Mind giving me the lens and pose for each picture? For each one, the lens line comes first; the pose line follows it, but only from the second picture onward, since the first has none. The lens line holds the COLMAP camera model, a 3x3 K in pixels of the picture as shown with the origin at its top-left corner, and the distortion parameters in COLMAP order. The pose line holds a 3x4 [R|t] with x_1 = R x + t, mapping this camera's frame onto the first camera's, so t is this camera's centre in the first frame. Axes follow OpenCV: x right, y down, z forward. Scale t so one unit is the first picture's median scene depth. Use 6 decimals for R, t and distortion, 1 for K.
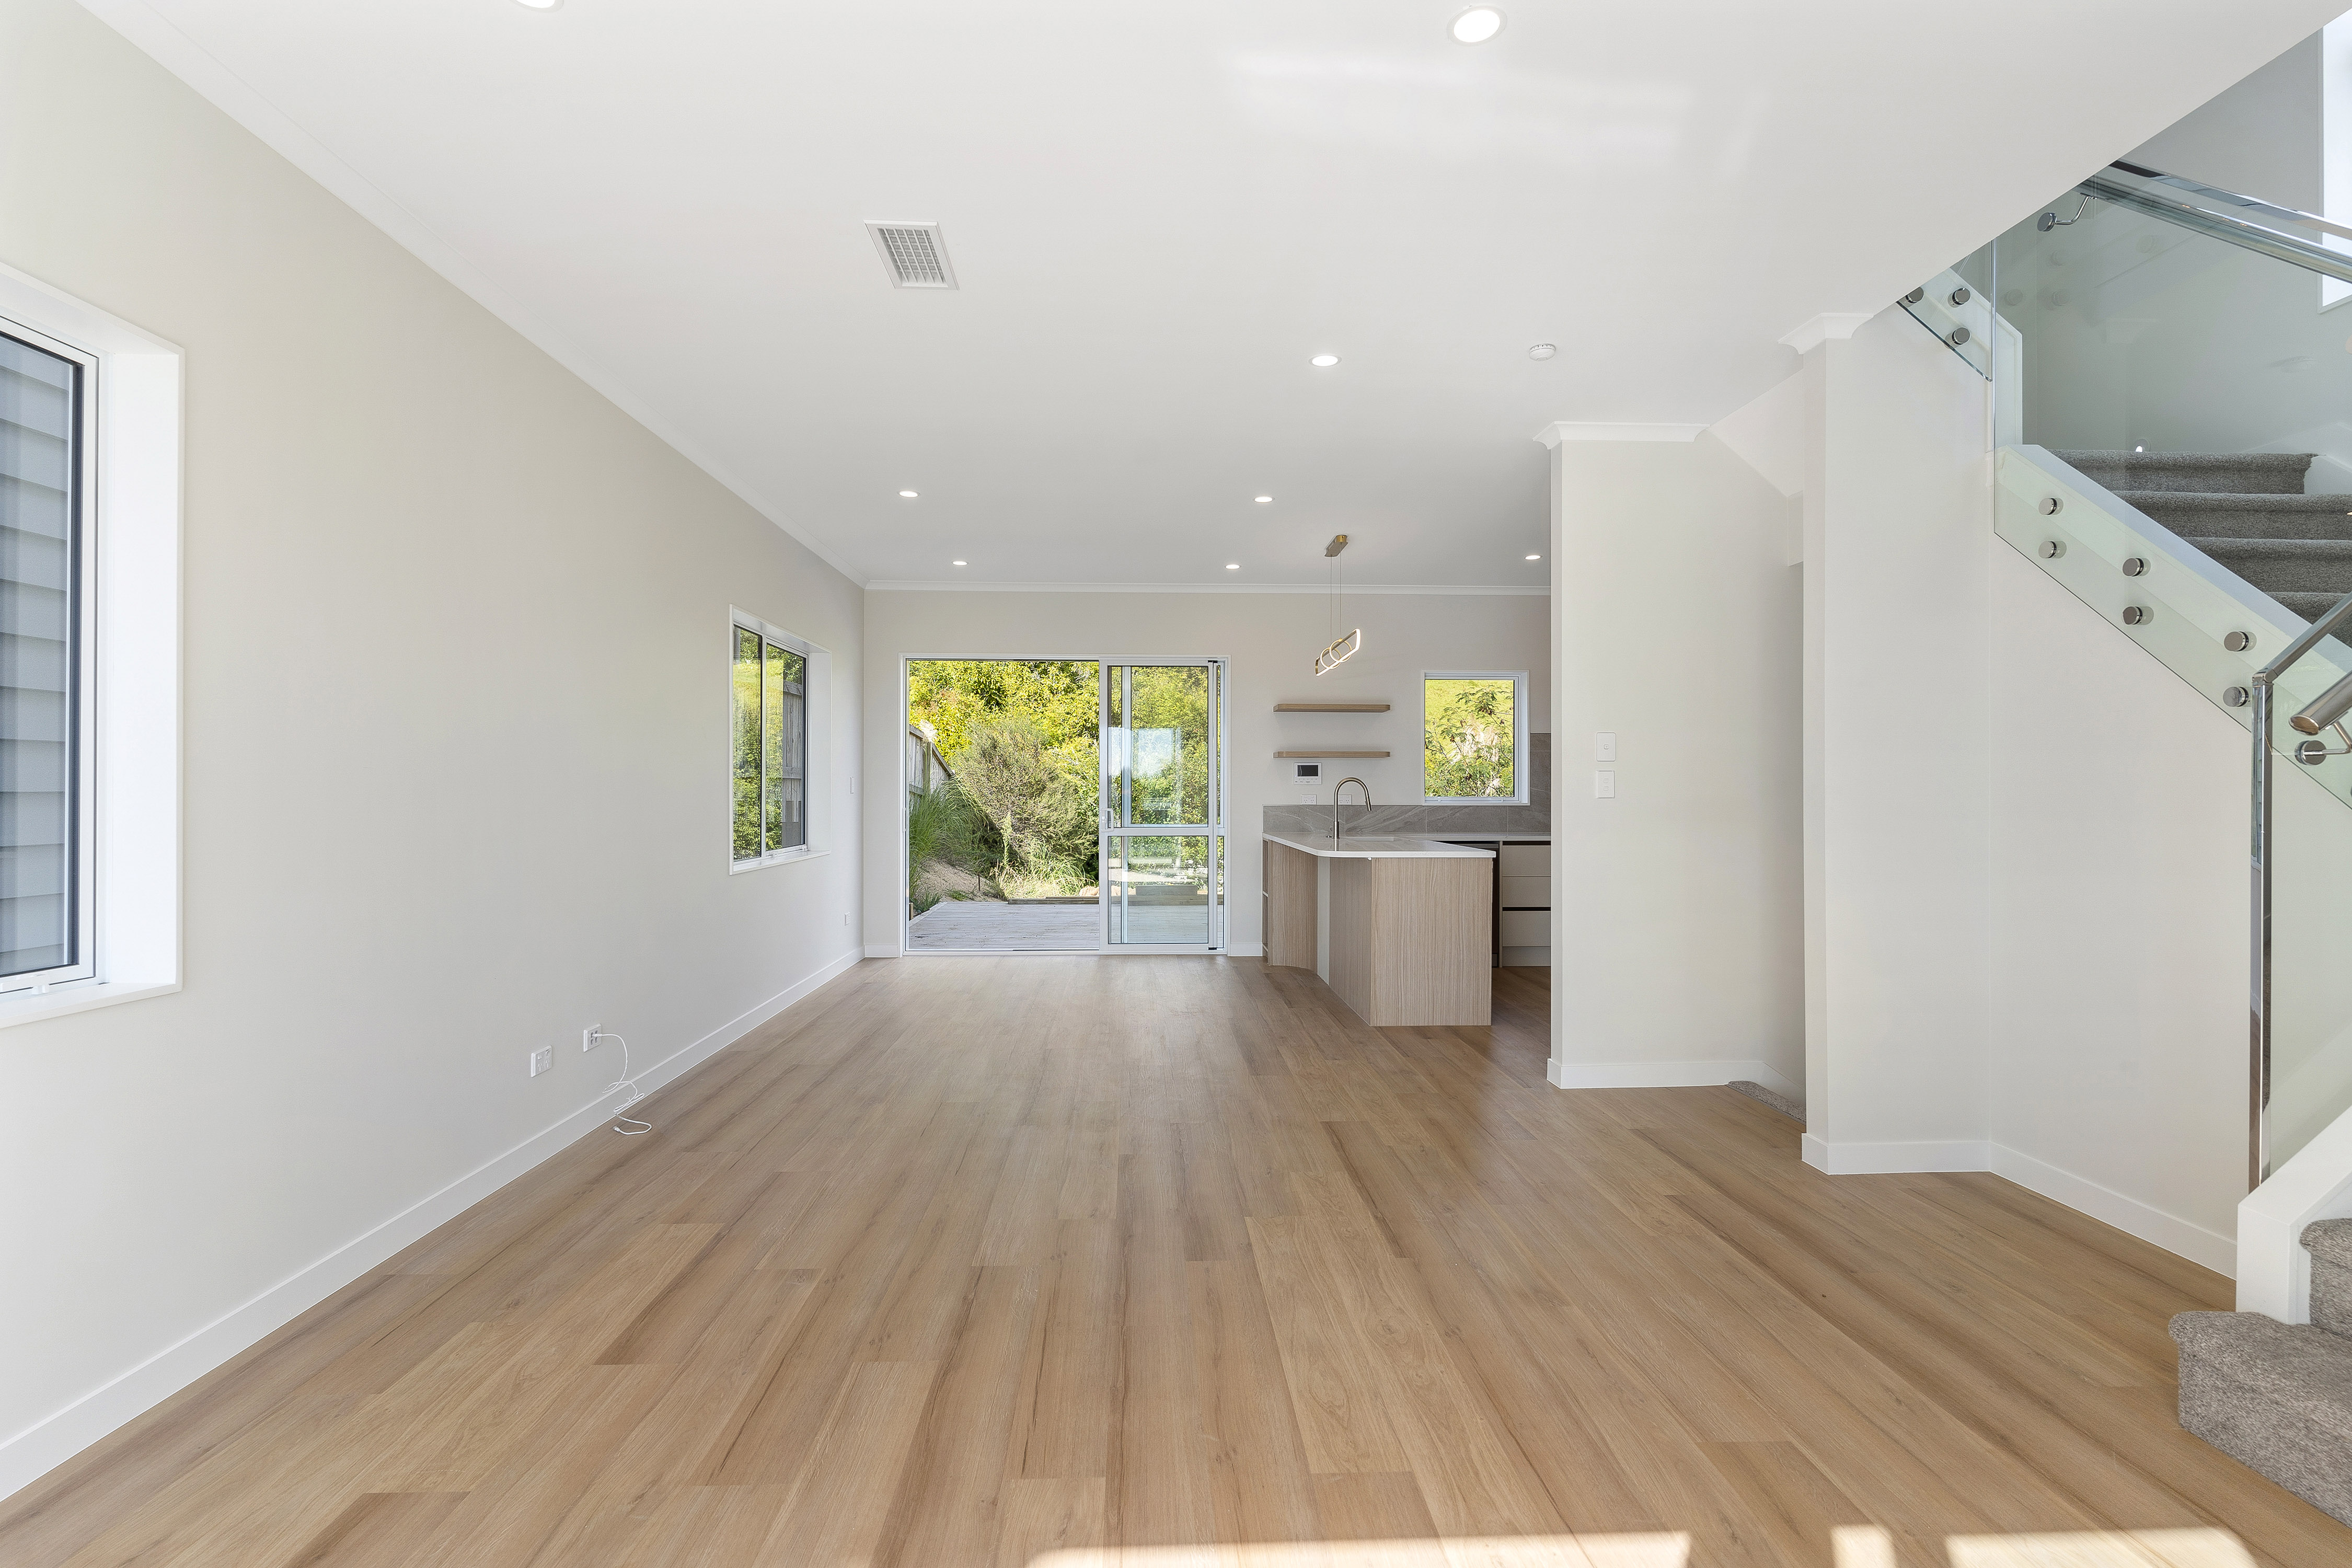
lens RADIAL K [[1130.6, 0, 1183.5], [0, 1130.6, 797.2], [0, 0, 1]] dist [0.004729, -0.000122]
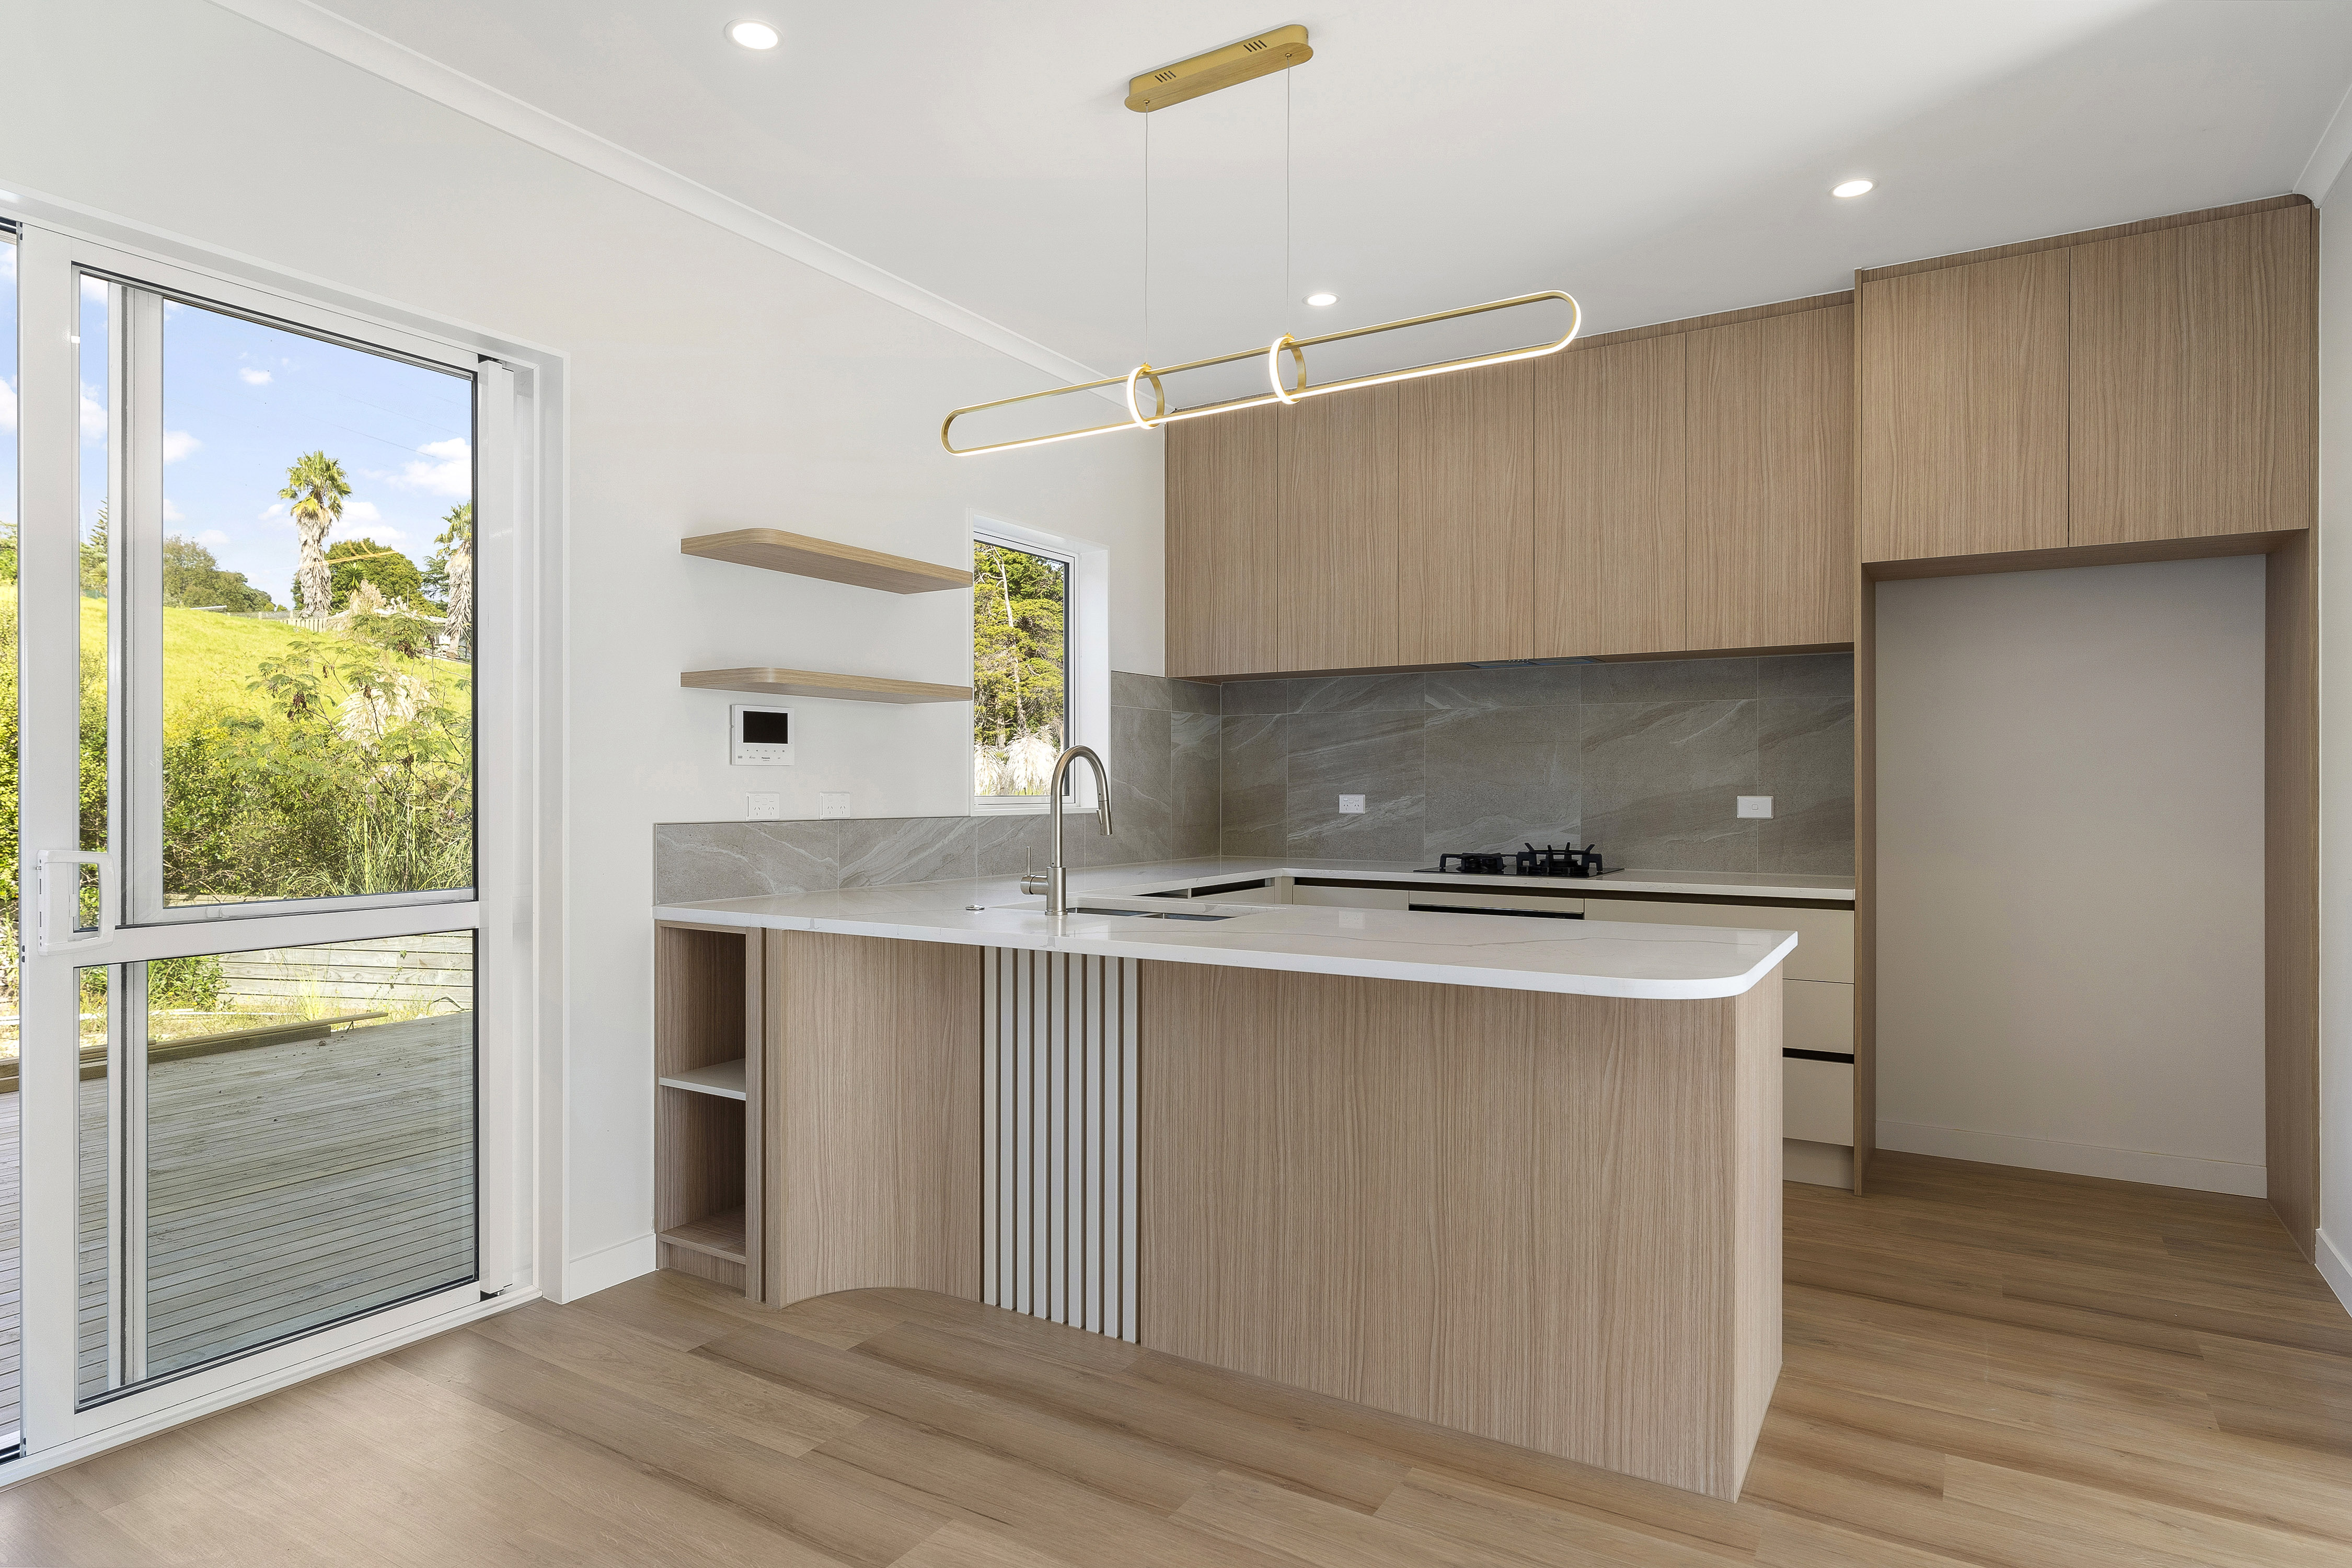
lens RADIAL K [[1322.7, 0, 1150.7], [0, 1322.7, 797.0], [0, 0, 1]] dist [0.011363, -0.001237]
pose [[0.562764, -0.007778, 0.826581, -0.371974], [0.003503, 0.999969, 0.007024, -0.007483], [-0.826610, -0.001057, 0.562774, 1.396906]]
